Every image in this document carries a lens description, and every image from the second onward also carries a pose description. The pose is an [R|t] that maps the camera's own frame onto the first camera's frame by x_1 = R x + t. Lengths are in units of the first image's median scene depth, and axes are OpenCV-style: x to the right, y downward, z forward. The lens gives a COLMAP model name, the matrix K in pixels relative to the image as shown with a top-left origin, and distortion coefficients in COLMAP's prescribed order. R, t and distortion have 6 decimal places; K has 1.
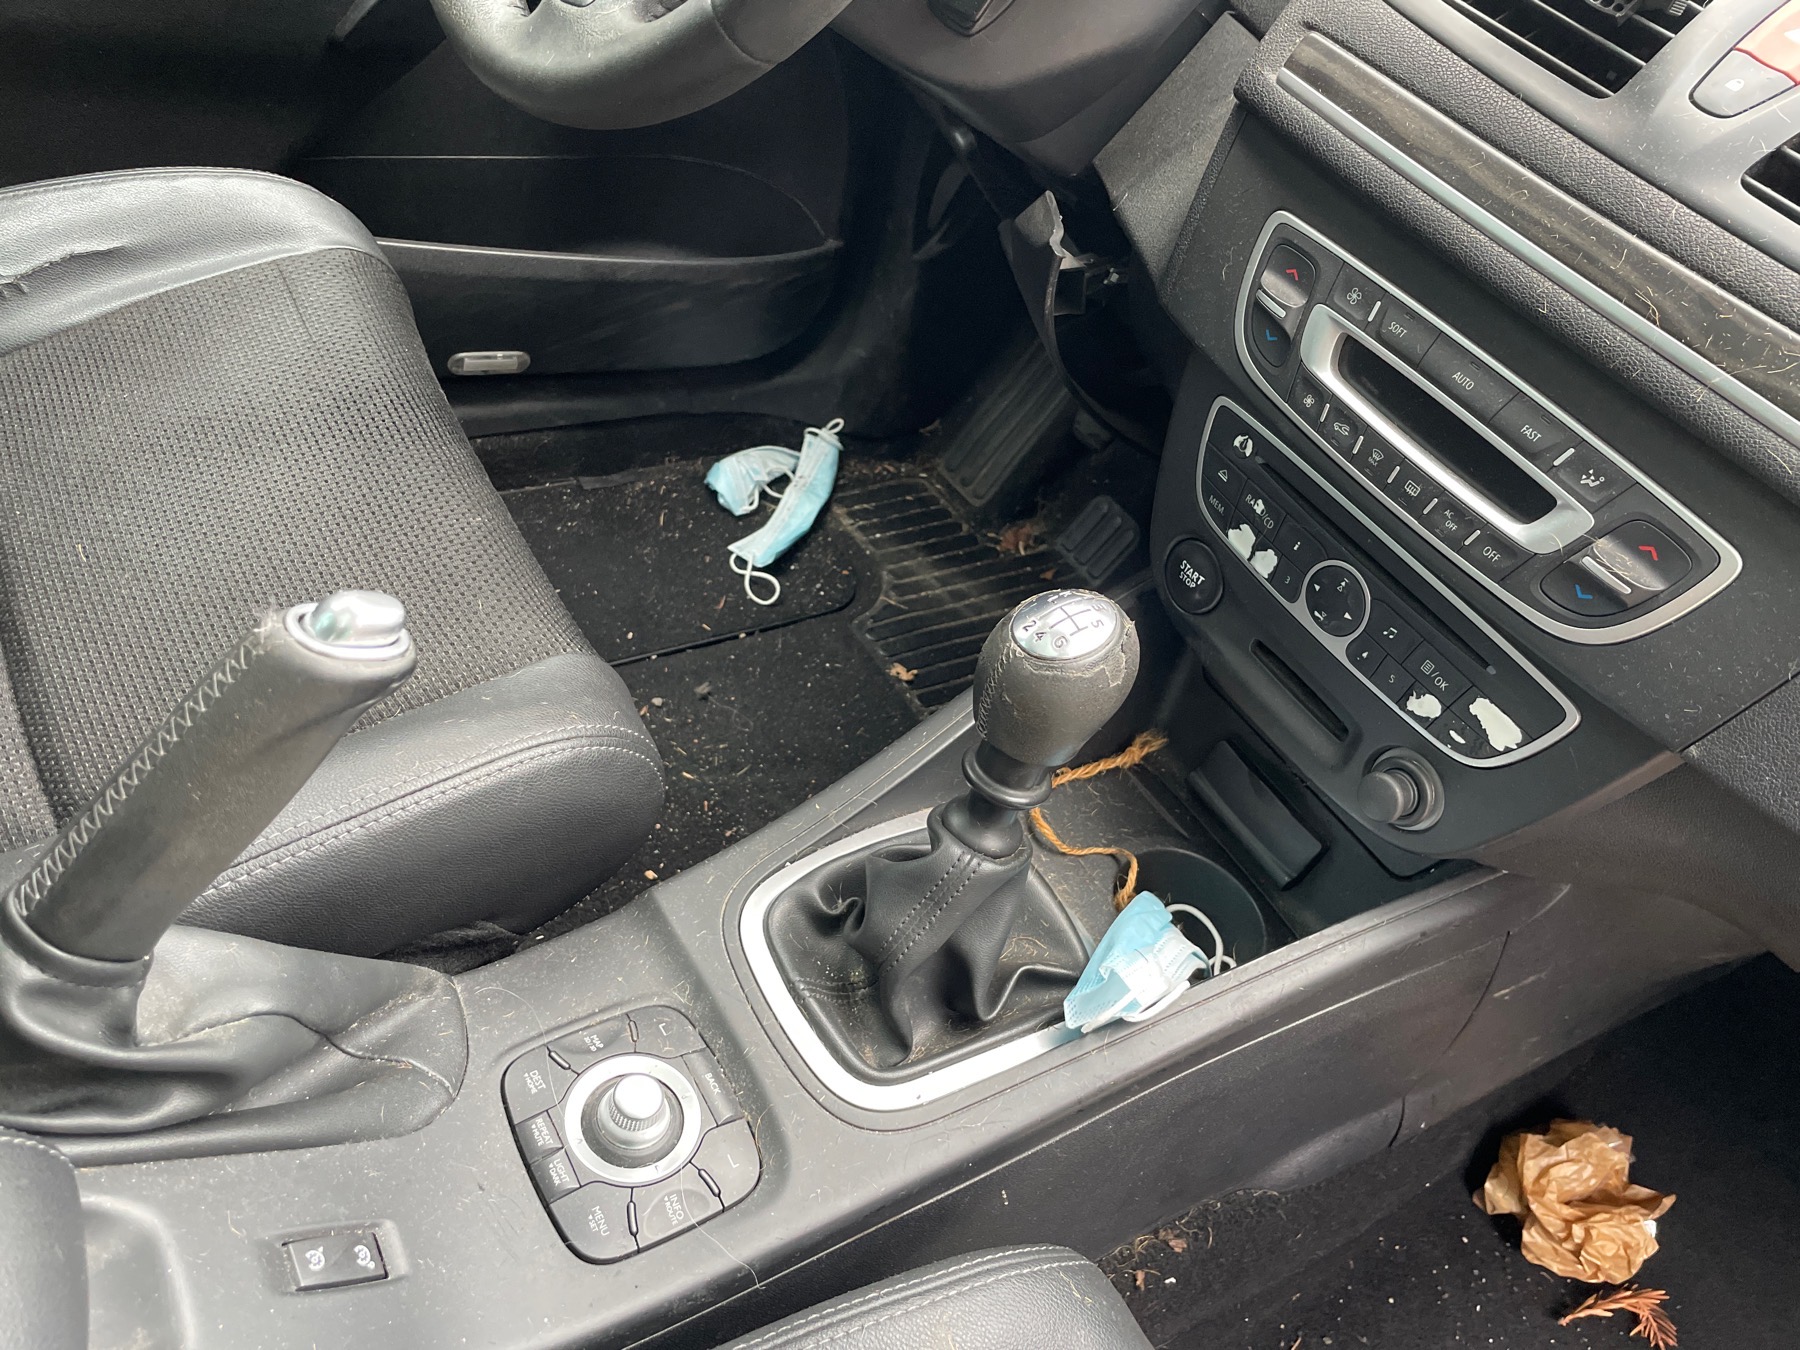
lens RADIAL K [[1361.7, 0, 879.5], [0, 1361.7, 676.5], [0, 0, 1]] dist [0.083100, -0.113914]
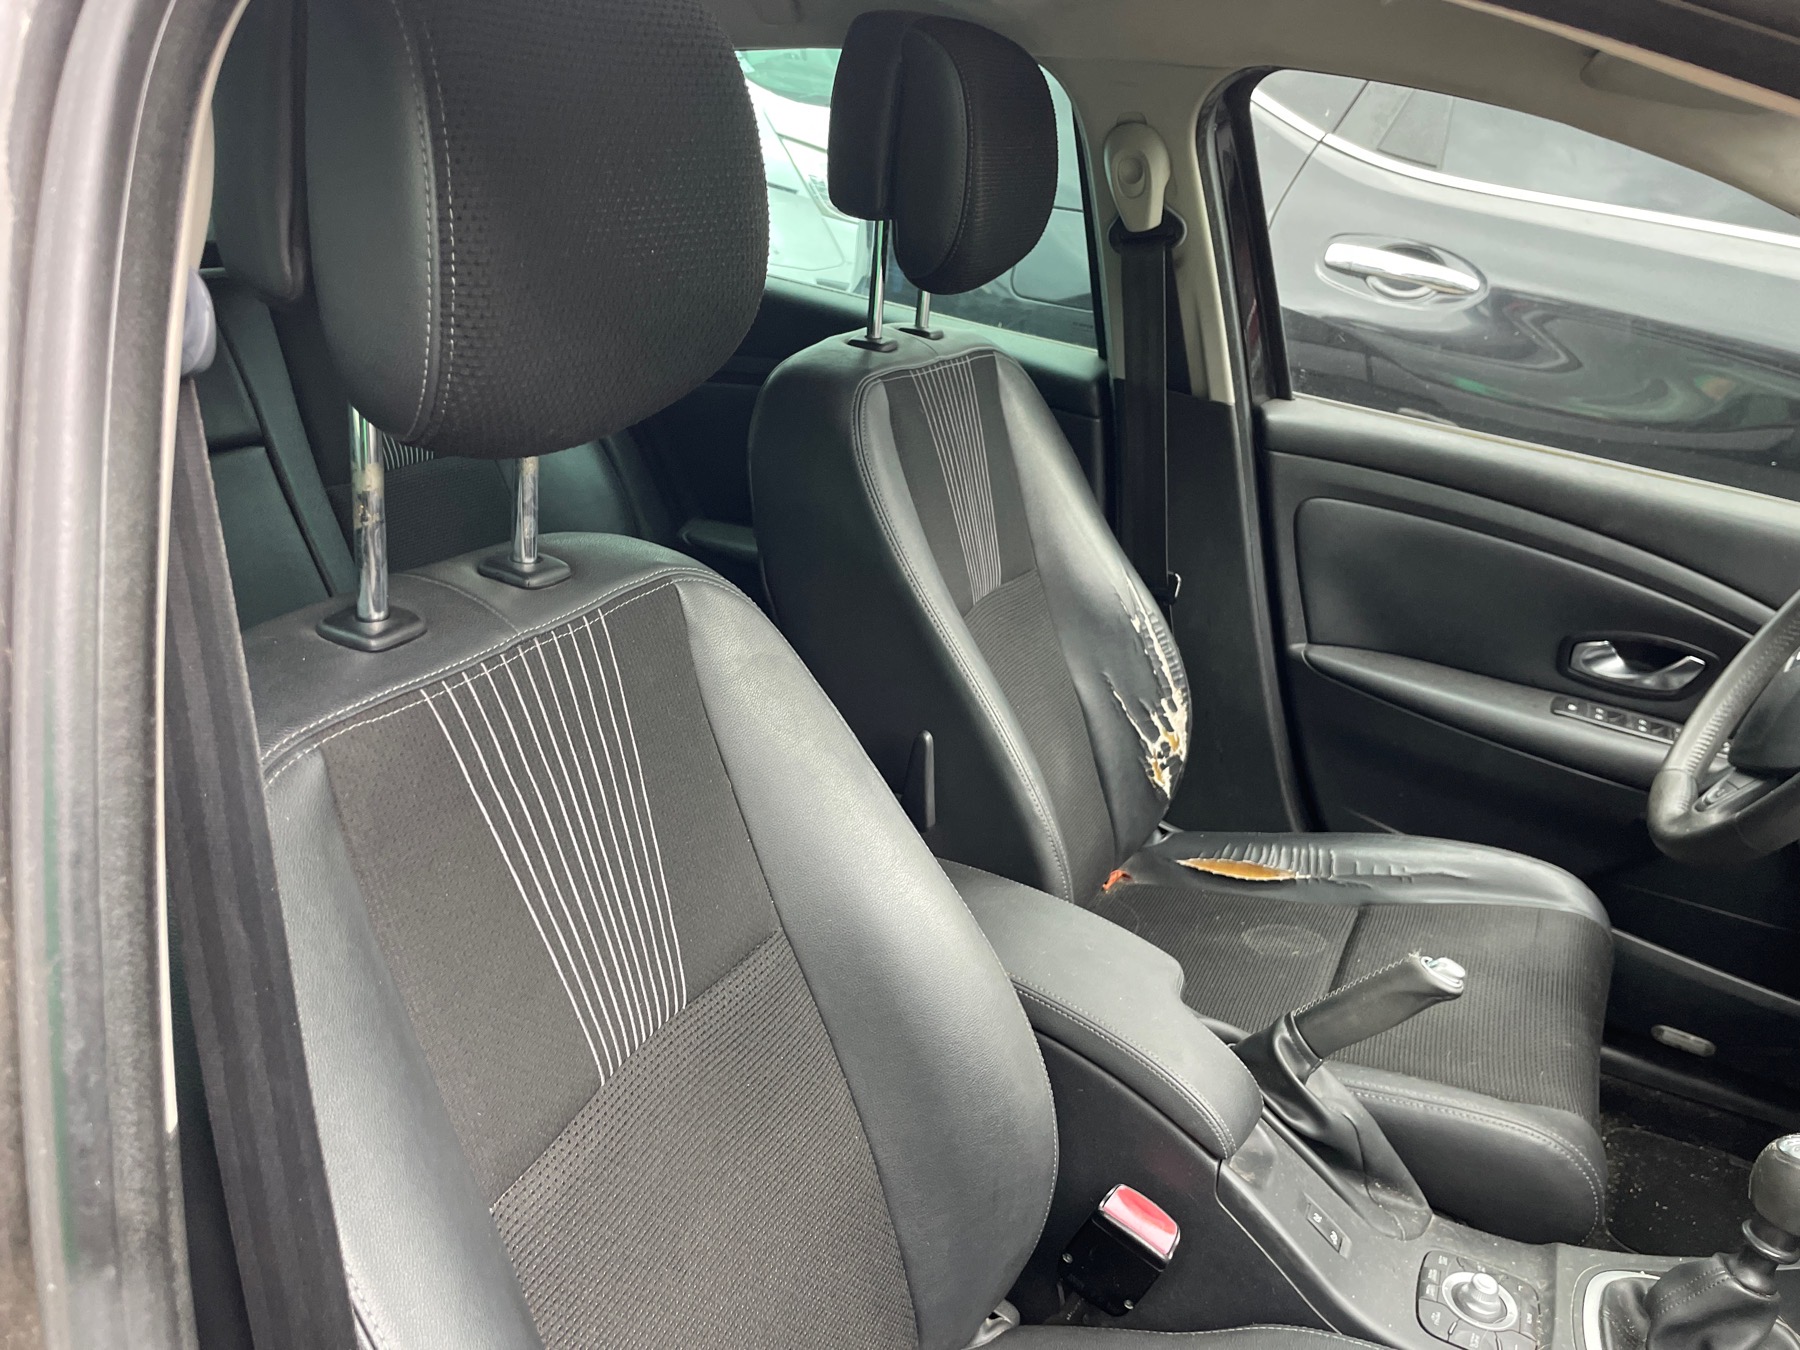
lens RADIAL K [[1361.7, 0, 887.8], [0, 1361.7, 674.3], [0, 0, 1]] dist [0.083100, -0.113914]
pose [[0.545076, 0.133392, -0.827707, 0.770038], [-0.543917, 0.807558, -0.228044, 0.460734], [0.638003, 0.574505, 0.512735, -0.912790]]
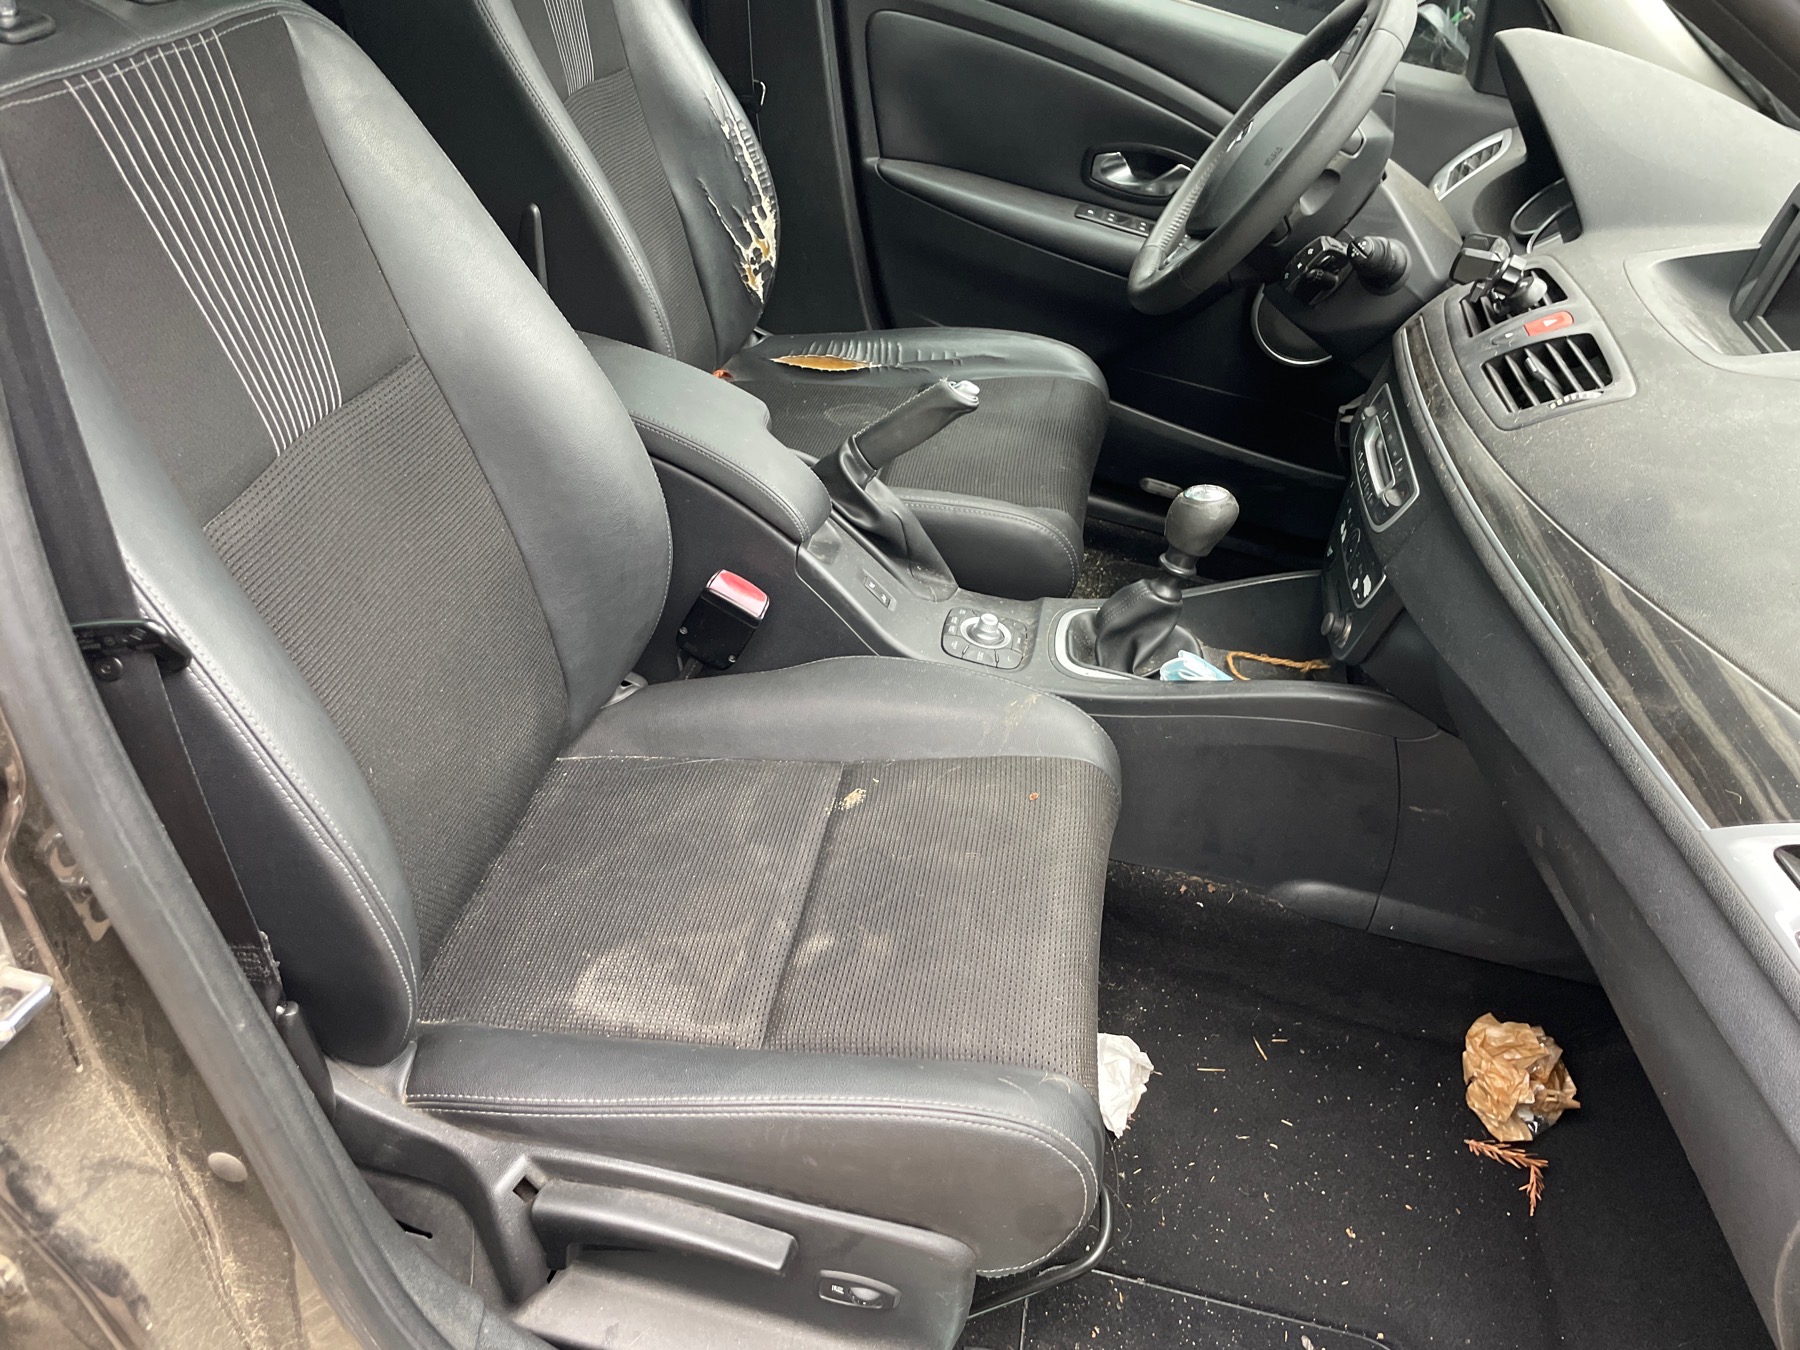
lens RADIAL K [[1361.7, 0, 888.6], [0, 1361.7, 658.6], [0, 0, 1]] dist [0.083100, -0.113914]
pose [[0.752018, 0.297159, -0.588358, 1.110137], [-0.453635, 0.880919, -0.134898, 0.728582], [0.478210, 0.368346, 0.797268, -1.026384]]
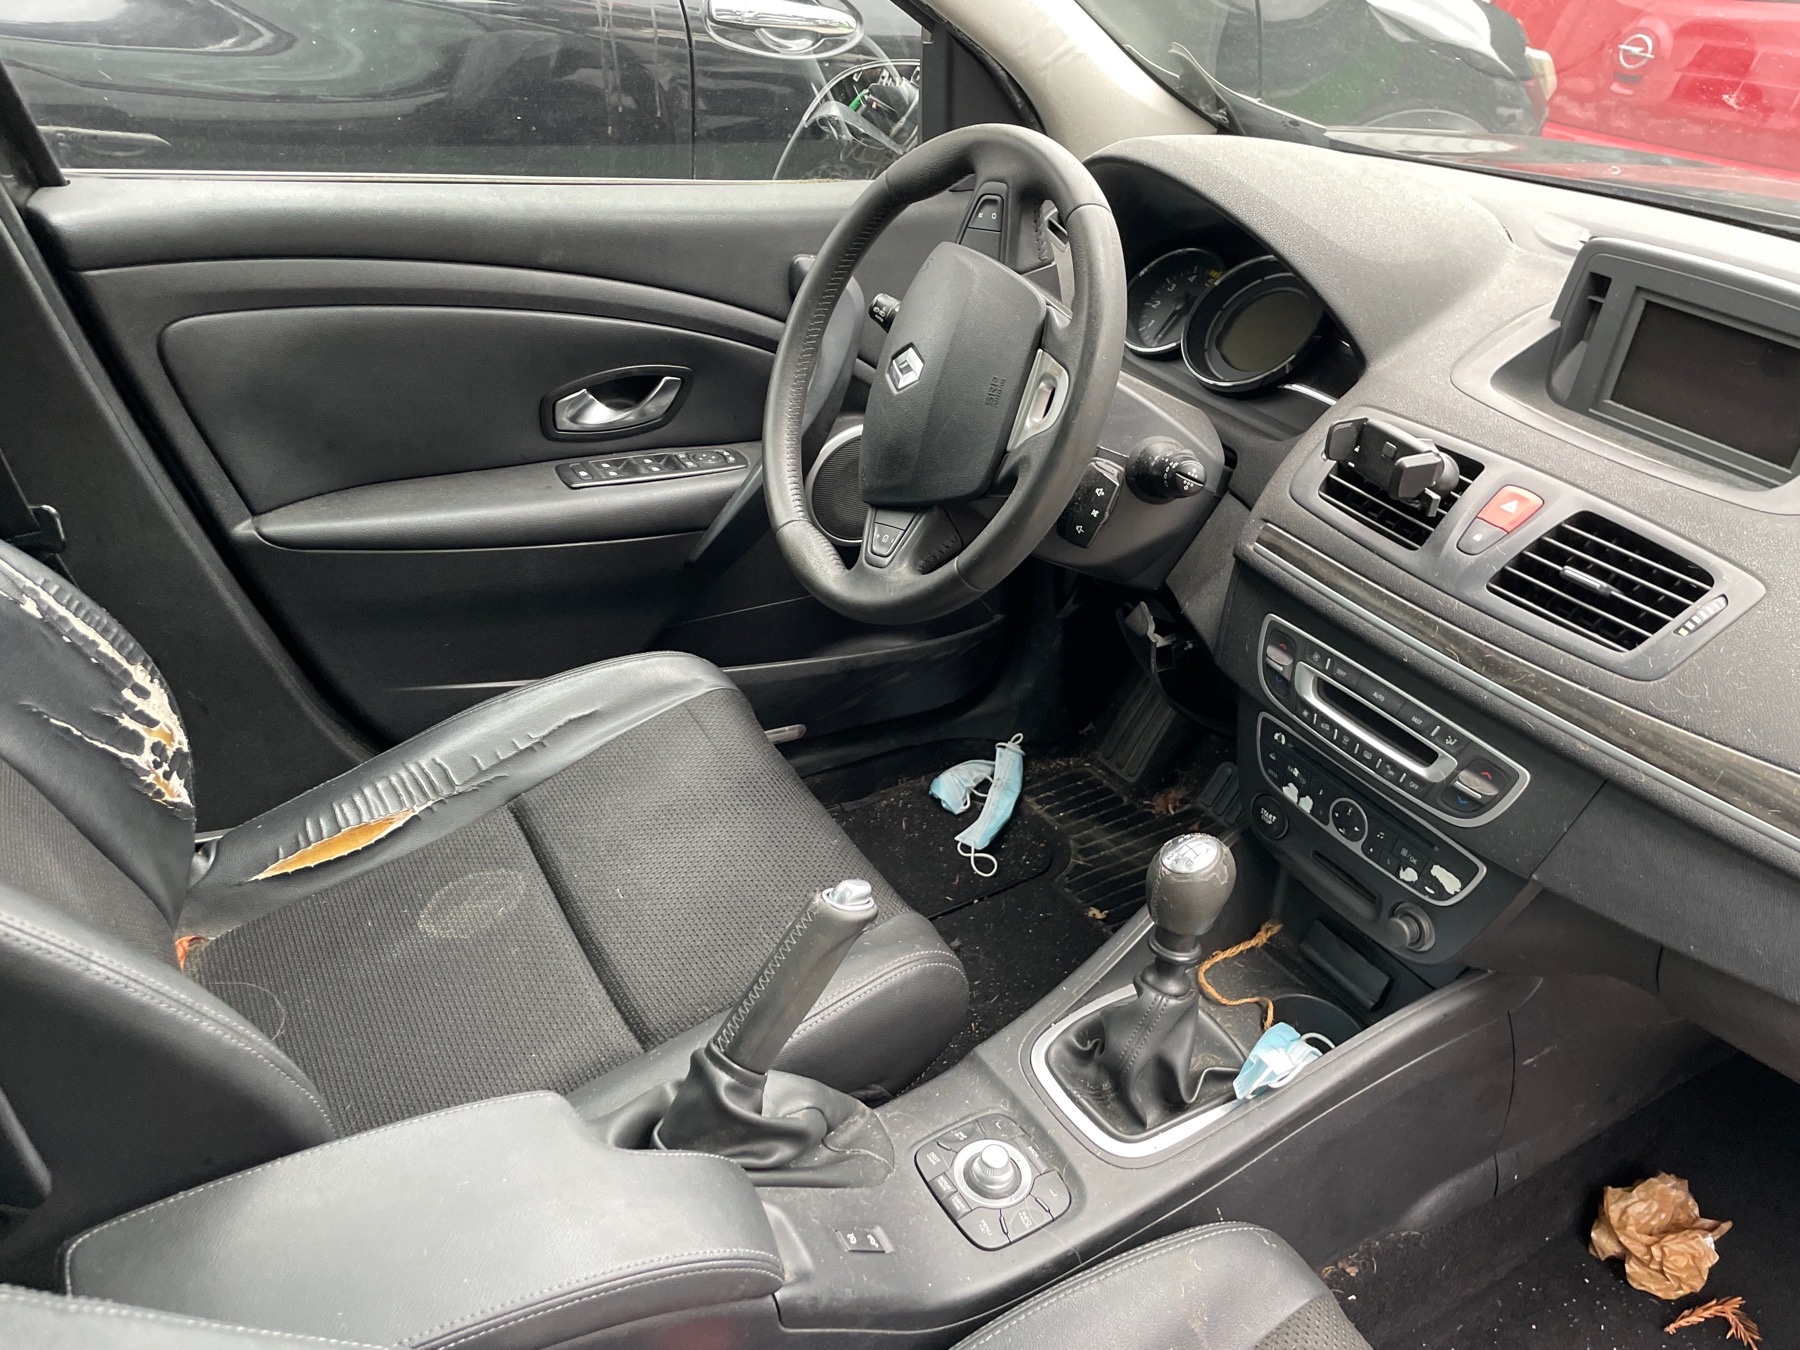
lens RADIAL K [[1361.7, 0, 905.9], [0, 1361.7, 649.9], [0, 0, 1]] dist [0.083100, -0.113914]
pose [[0.985713, -0.148556, -0.079377, -0.046543], [0.127044, 0.965171, -0.228701, 0.060504], [0.110587, 0.215349, 0.970255, -0.774160]]
